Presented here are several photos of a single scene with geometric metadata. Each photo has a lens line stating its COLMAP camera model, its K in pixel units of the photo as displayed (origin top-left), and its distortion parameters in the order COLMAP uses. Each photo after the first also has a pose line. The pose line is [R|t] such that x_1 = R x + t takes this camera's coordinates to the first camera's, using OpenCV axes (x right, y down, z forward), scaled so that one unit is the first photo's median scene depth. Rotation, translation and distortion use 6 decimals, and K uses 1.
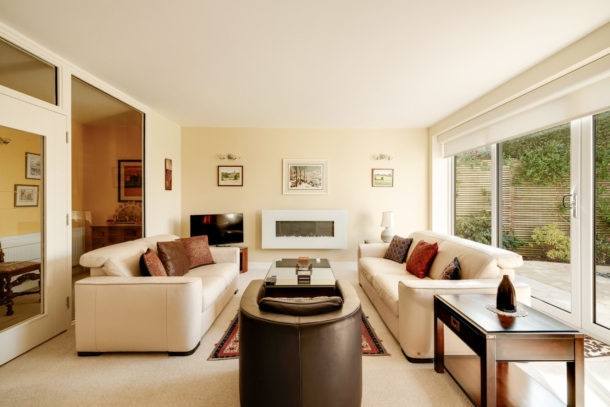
lens RADIAL K [[303.5, 0, 305.0], [0, 303.5, 203.5], [0, 0, 1]] dist [0.001516, 0.000046]
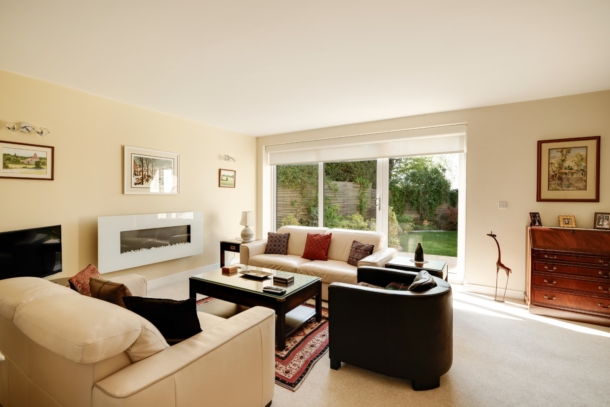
lens RADIAL K [[303.6, 0, 315.0], [0, 303.6, 198.5], [0, 0, 1]] dist [0.001730, 0.000021]
pose [[0.472017, -0.007499, 0.881558, -0.508787], [0.004173, 0.999972, 0.006271, -0.022812], [-0.881580, 0.000719, 0.472034, 0.255002]]
